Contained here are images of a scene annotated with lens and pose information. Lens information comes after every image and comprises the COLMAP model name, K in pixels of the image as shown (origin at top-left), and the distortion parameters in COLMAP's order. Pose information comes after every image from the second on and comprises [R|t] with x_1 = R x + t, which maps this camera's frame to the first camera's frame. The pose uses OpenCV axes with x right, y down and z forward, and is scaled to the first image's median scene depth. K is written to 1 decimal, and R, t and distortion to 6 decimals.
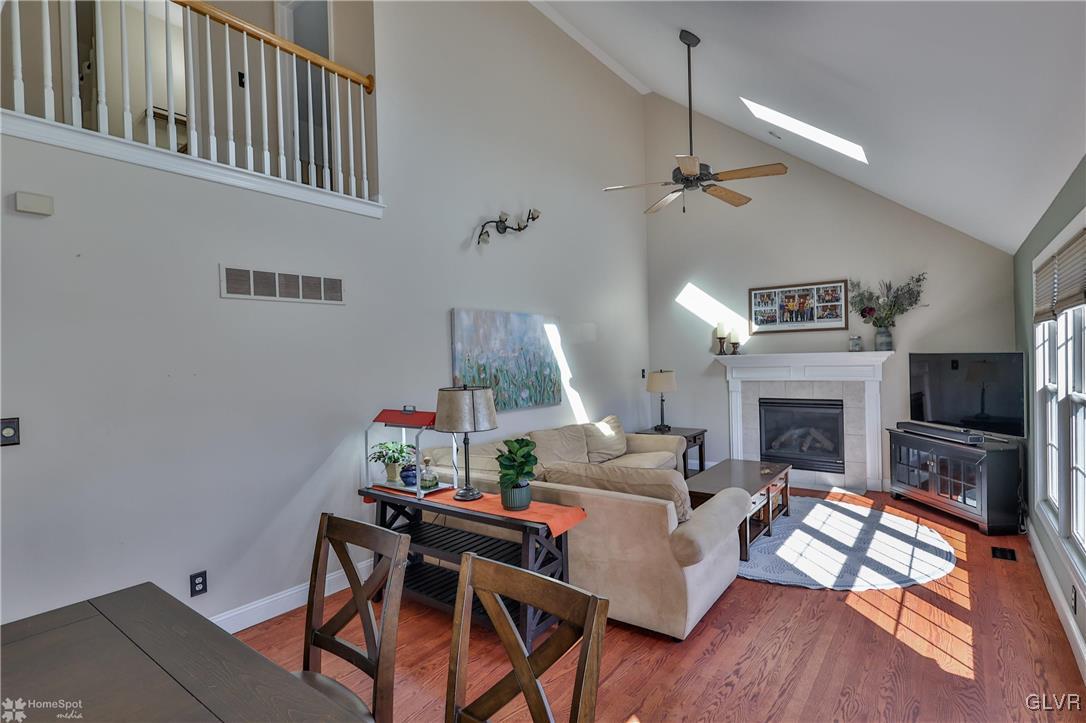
lens RADIAL K [[542.6, 0, 542.9], [0, 542.6, 366.6], [0, 0, 1]] dist [0.016373, -0.000323]
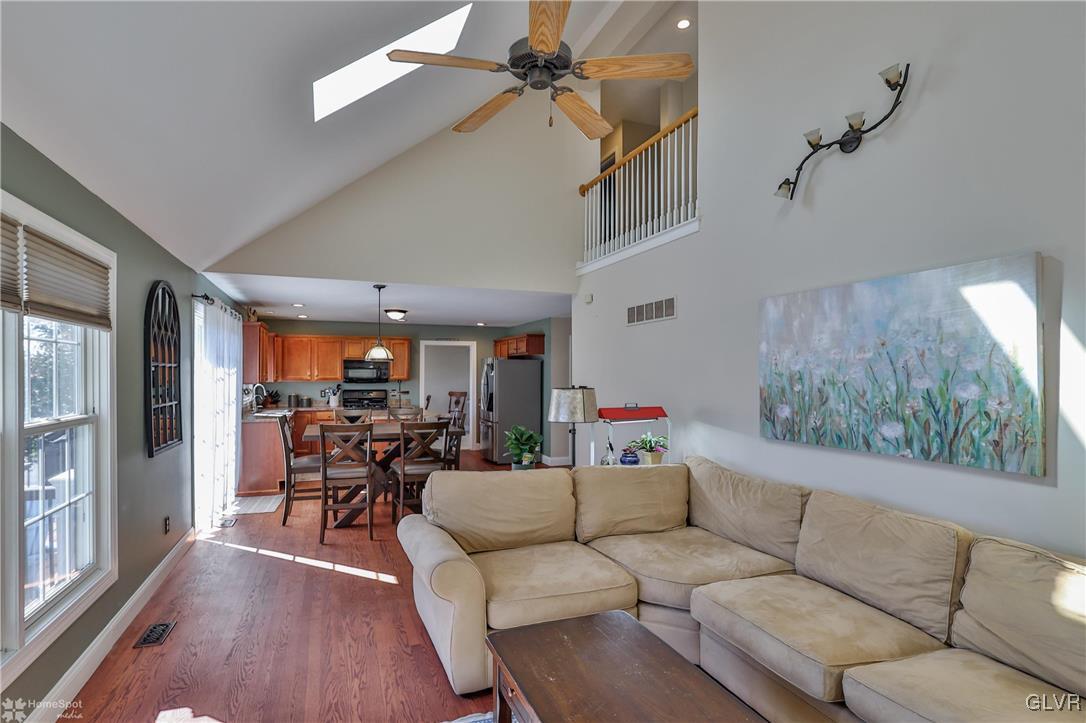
lens RADIAL K [[542.6, 0, 527.2], [0, 542.6, 371.7], [0, 0, 1]] dist [0.016373, -0.000323]
pose [[-0.538747, 0.021841, -0.842184, 0.636007], [-0.003157, 0.999605, 0.027942, -0.021028], [0.842462, 0.017713, -0.538465, 1.051666]]
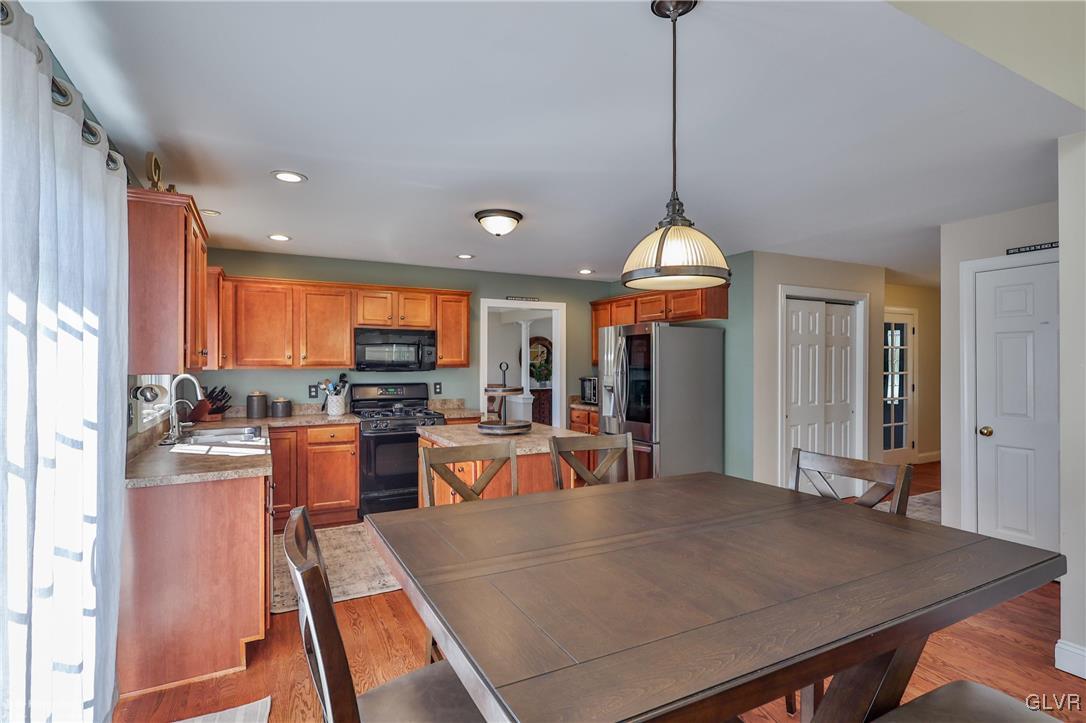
lens RADIAL K [[542.6, 0, 544.2], [0, 542.6, 359.7], [0, 0, 1]] dist [0.016373, -0.000323]
pose [[-0.429904, 0.019099, -0.902673, 0.221082], [-0.003400, 0.999735, 0.022772, 0.020169], [0.902868, 0.012859, -0.429725, 0.364664]]
